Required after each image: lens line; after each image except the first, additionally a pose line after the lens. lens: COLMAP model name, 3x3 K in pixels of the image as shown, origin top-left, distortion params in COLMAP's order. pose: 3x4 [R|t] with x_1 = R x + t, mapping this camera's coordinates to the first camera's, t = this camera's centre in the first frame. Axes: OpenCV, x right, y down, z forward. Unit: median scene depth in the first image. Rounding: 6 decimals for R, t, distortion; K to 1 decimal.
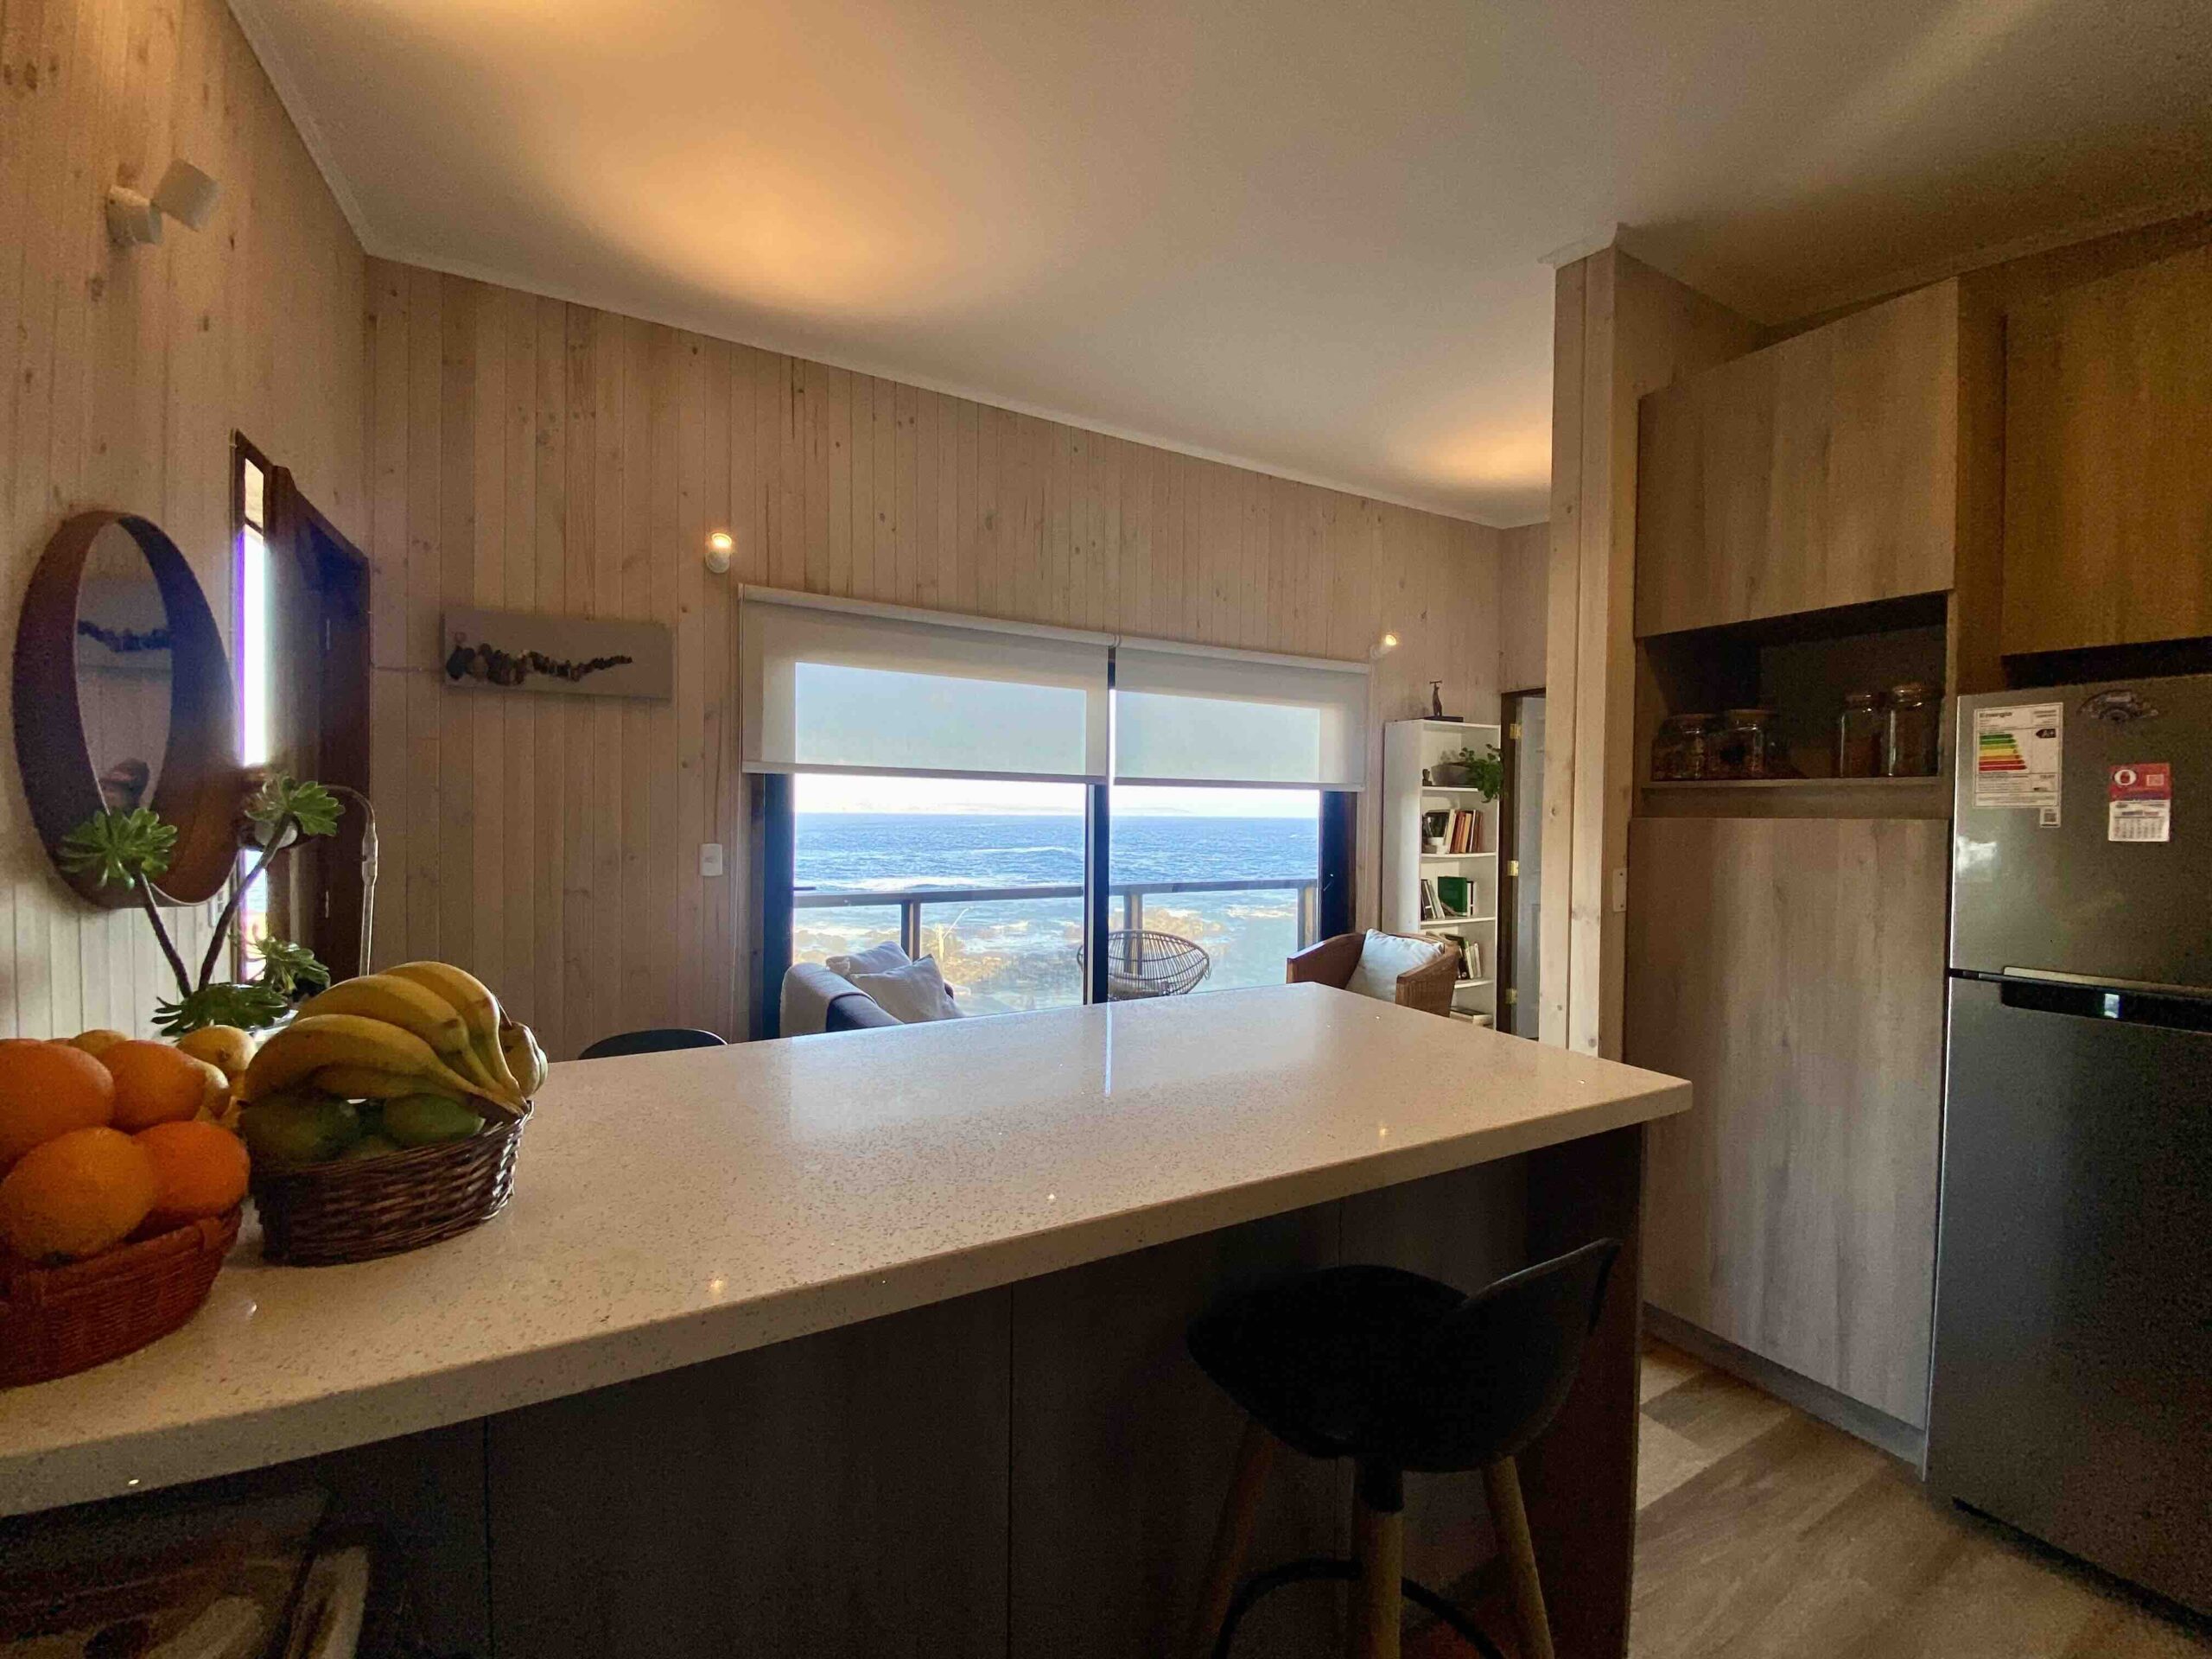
lens RADIAL K [[895.9, 0, 1099.8], [0, 895.9, 825.2], [0, 0, 1]] dist [0.009759, -0.014620]
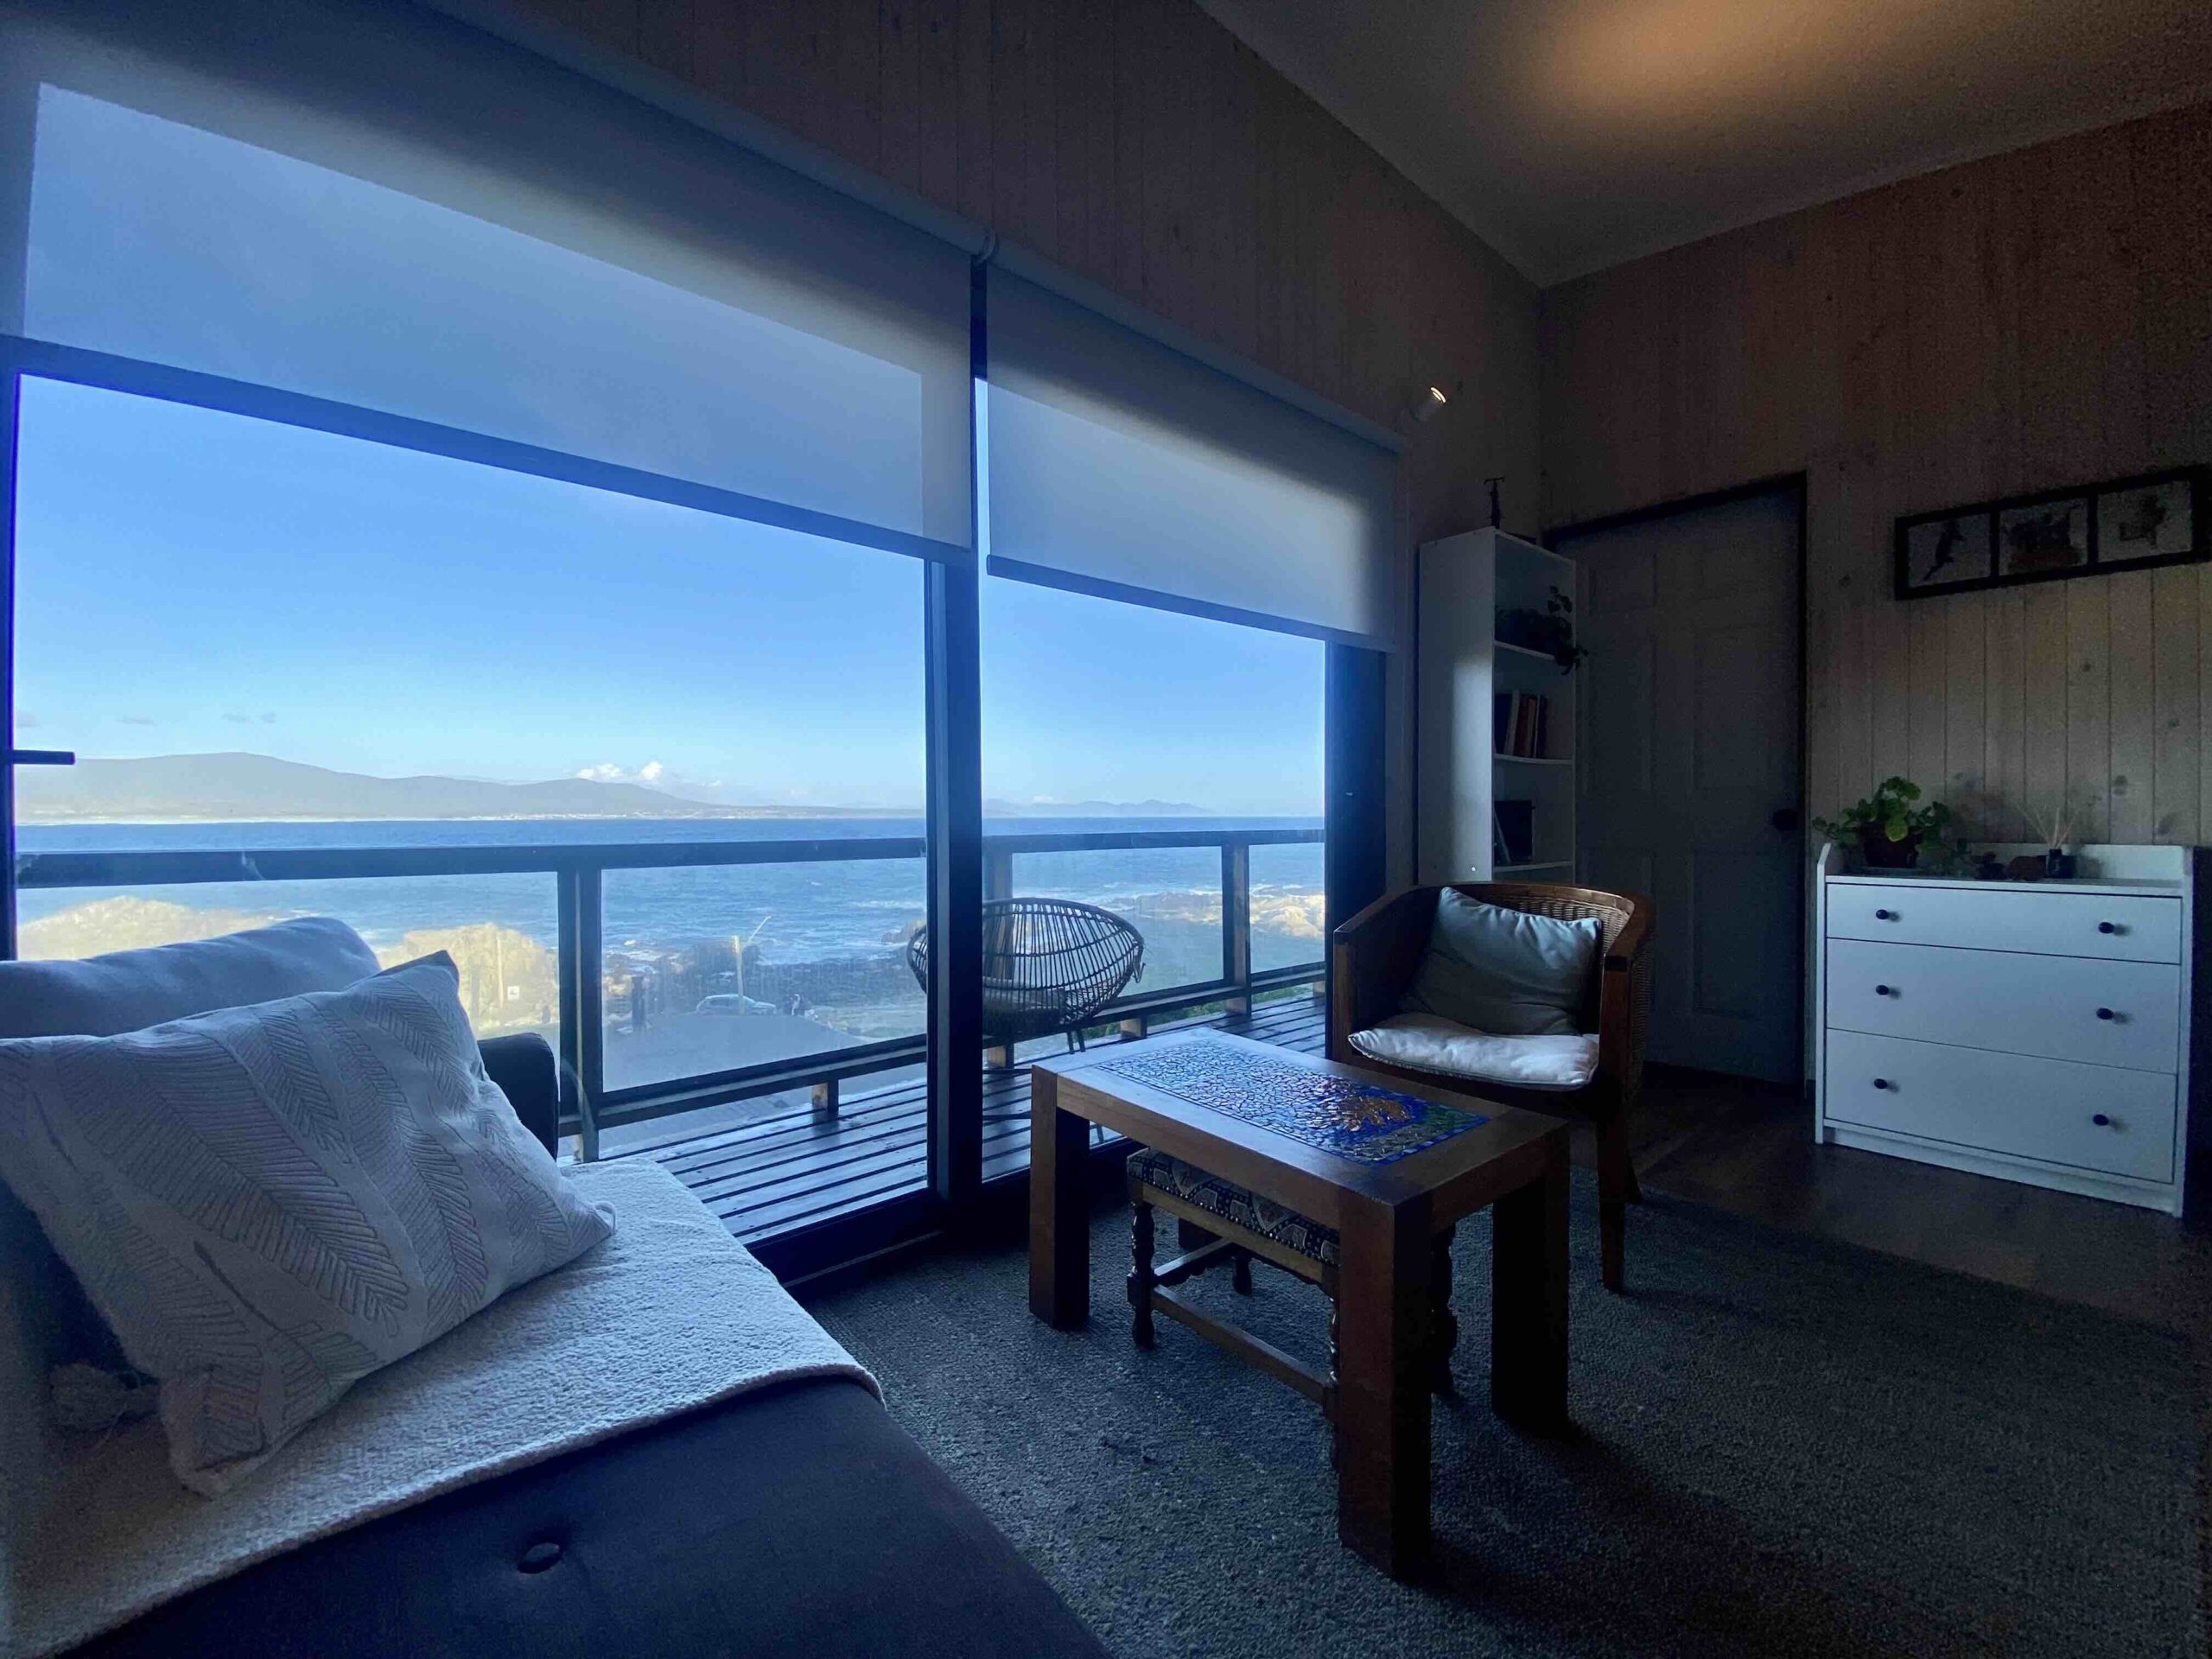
lens RADIAL K [[895.9, 0, 1099.8], [0, 895.9, 825.2], [0, 0, 1]] dist [0.009759, -0.014620]
pose [[0.980131, -0.019980, 0.197341, -0.018468], [0.020531, 0.999789, -0.000744, 0.074146], [-0.197285, 0.004781, 0.980335, 0.458926]]
